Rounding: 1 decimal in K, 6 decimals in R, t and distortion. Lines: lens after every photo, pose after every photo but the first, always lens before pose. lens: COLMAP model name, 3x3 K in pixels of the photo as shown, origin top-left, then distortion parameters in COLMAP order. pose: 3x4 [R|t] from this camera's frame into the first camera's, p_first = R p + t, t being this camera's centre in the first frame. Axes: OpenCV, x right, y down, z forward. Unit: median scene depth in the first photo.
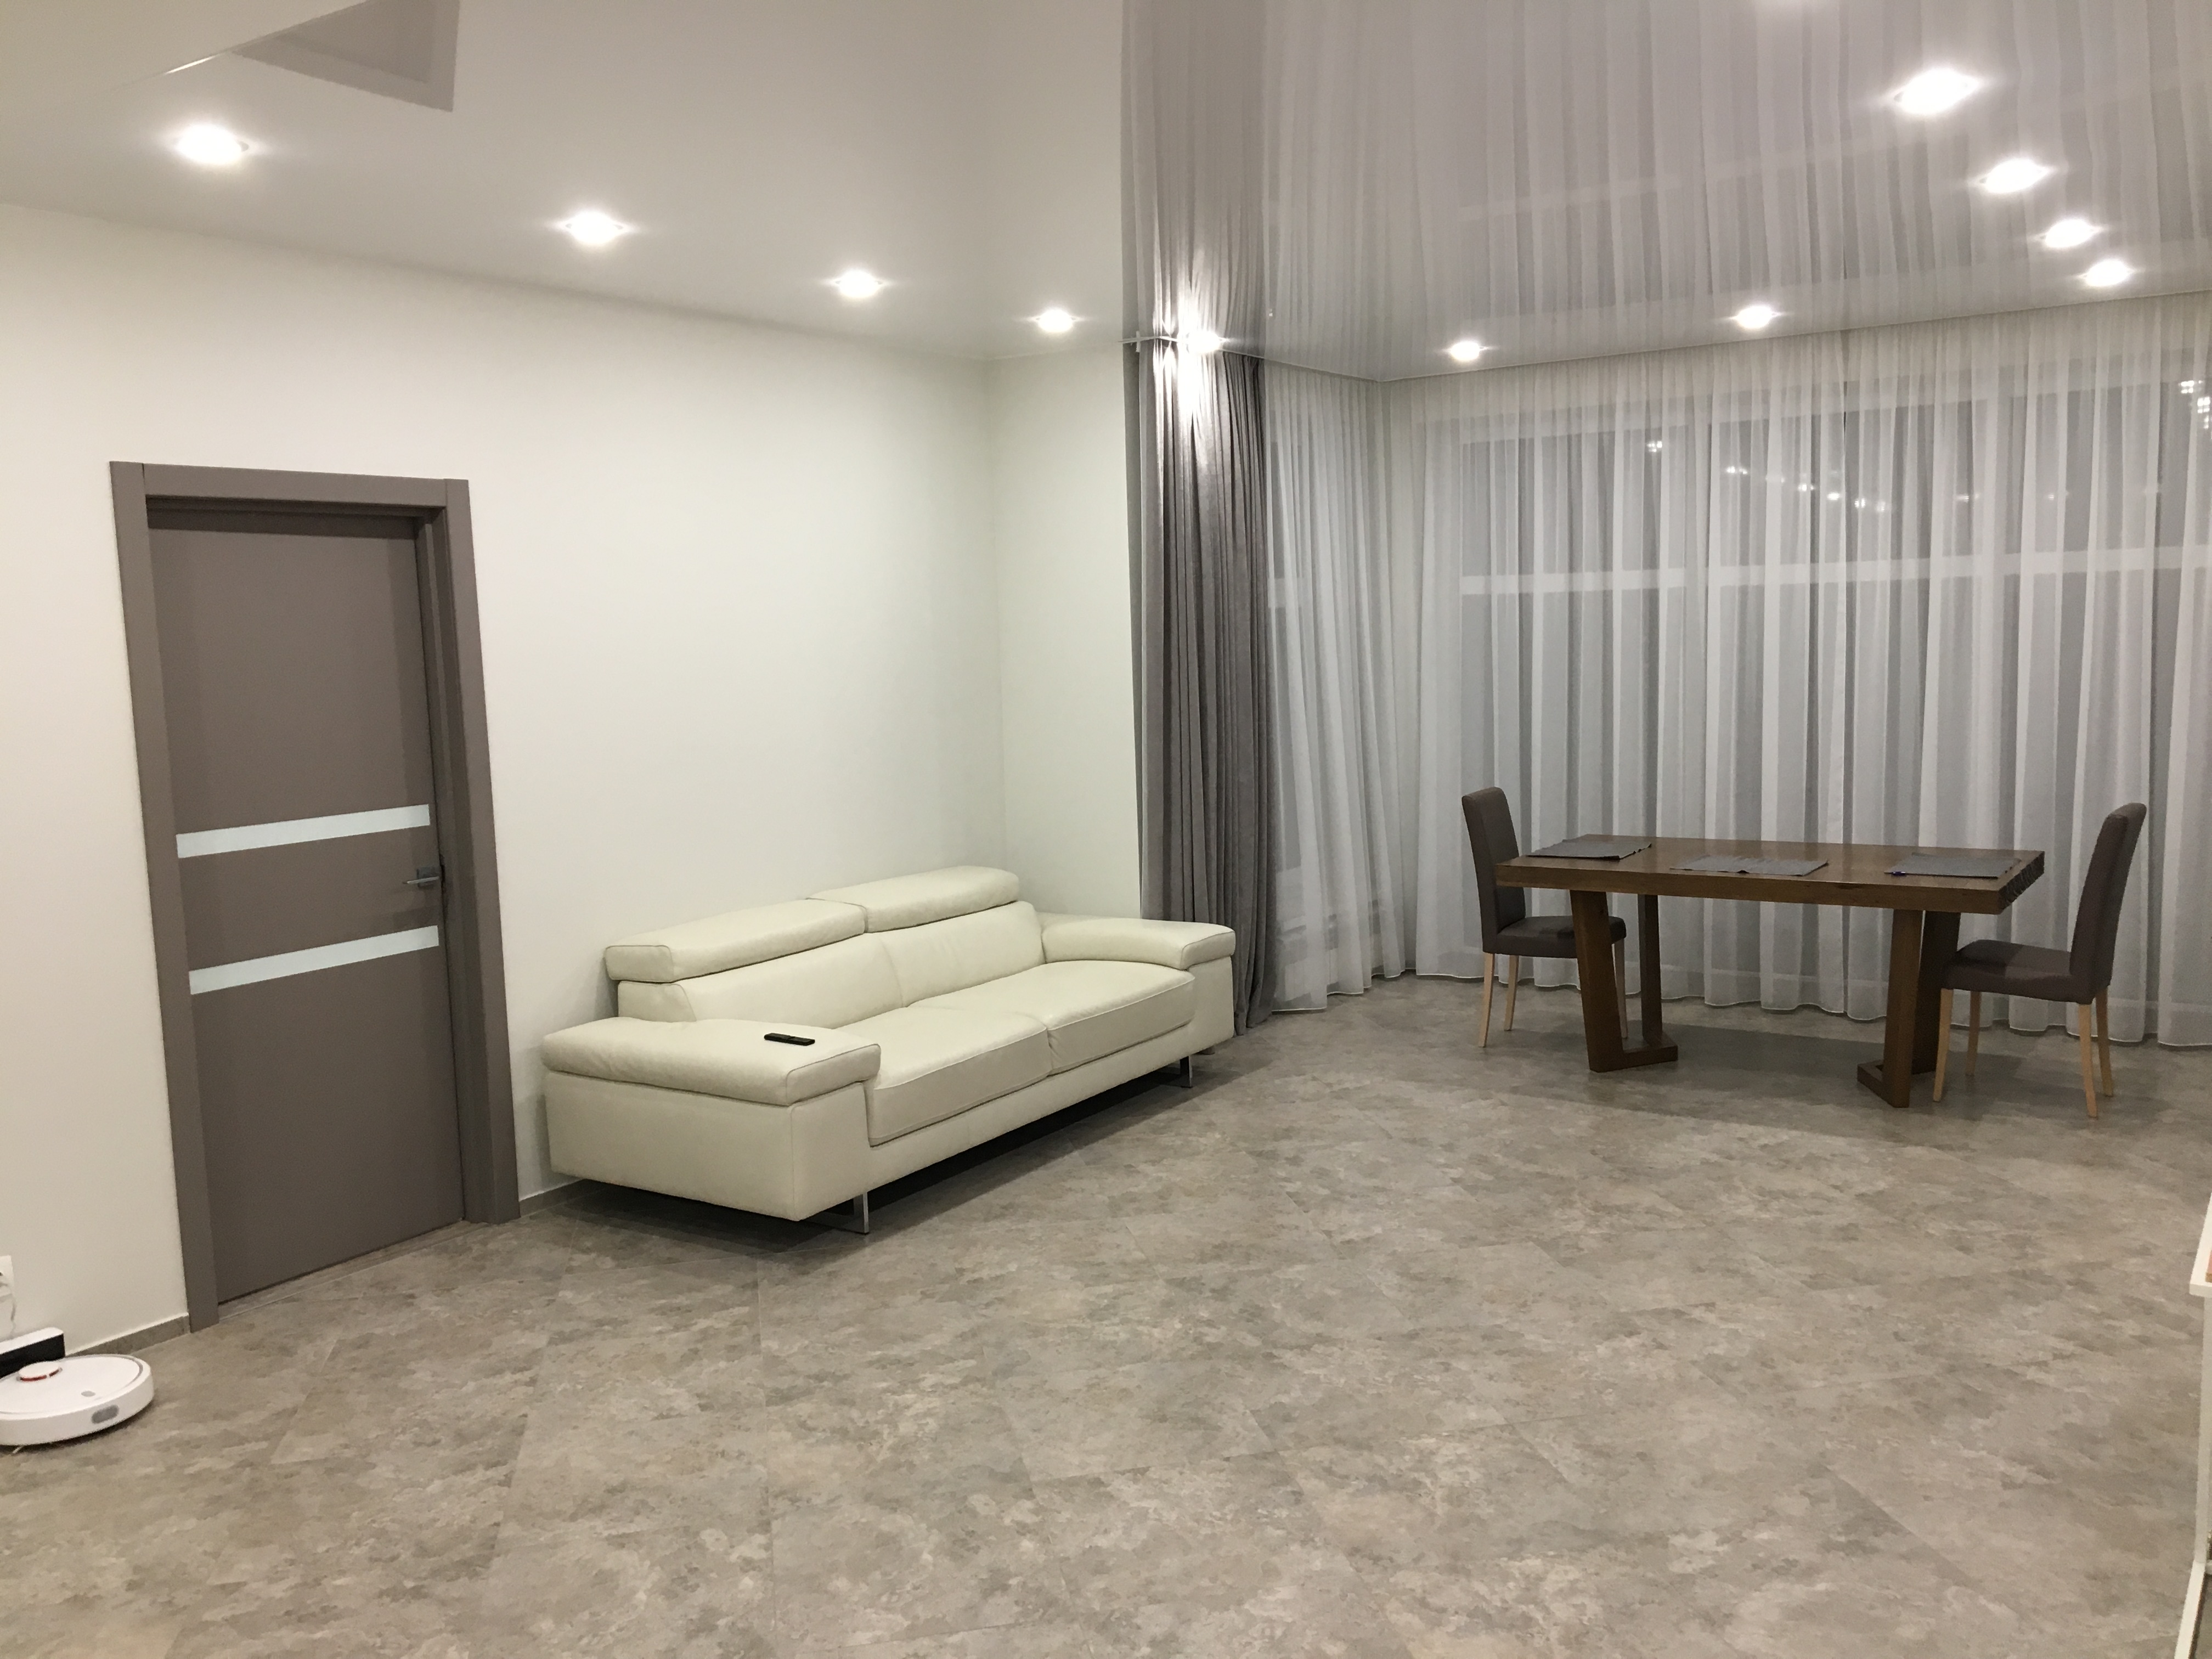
lens RADIAL K [[1851.4, 0, 1093.2], [0, 1851.4, 835.5], [0, 0, 1]] dist [0.091249, -0.131533]
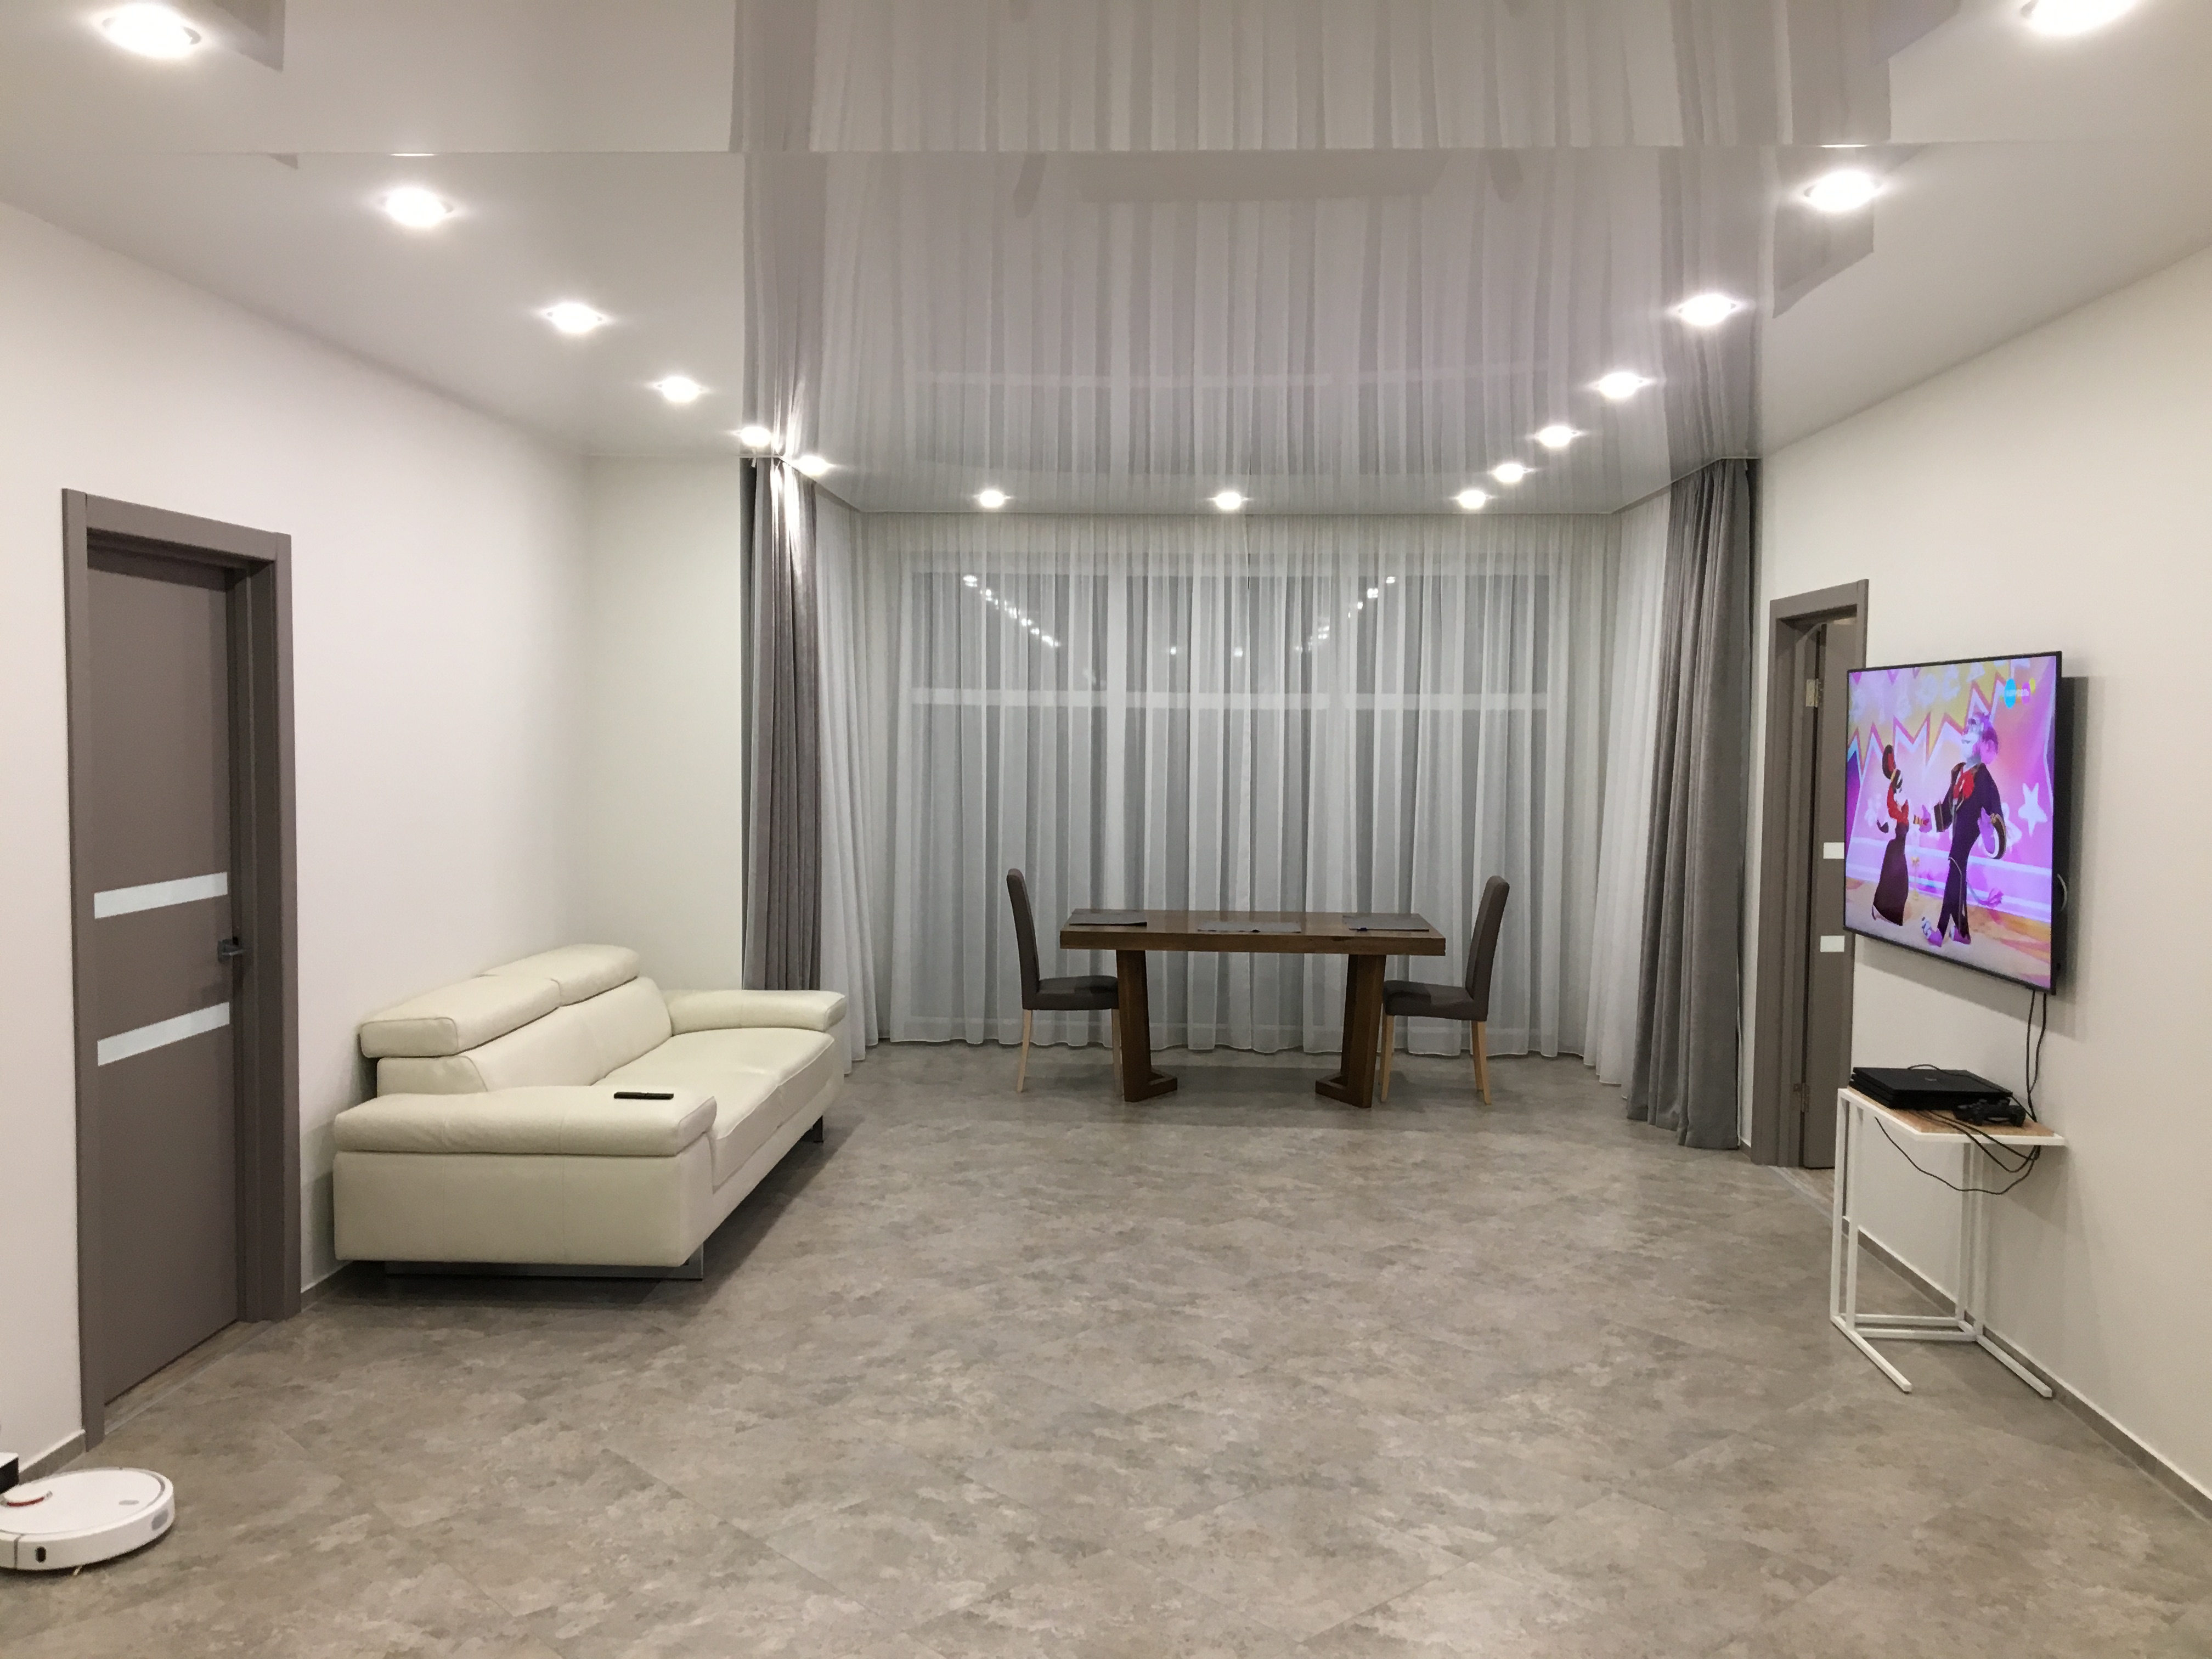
lens RADIAL K [[1851.4, 0, 1094.1], [0, 1851.4, 833.7], [0, 0, 1]] dist [0.091249, -0.131533]
pose [[0.858587, 0.010578, 0.512558, -0.507539], [0.022156, 0.998087, -0.057710, 0.030551], [-0.512188, 0.060905, 0.856711, -0.034505]]
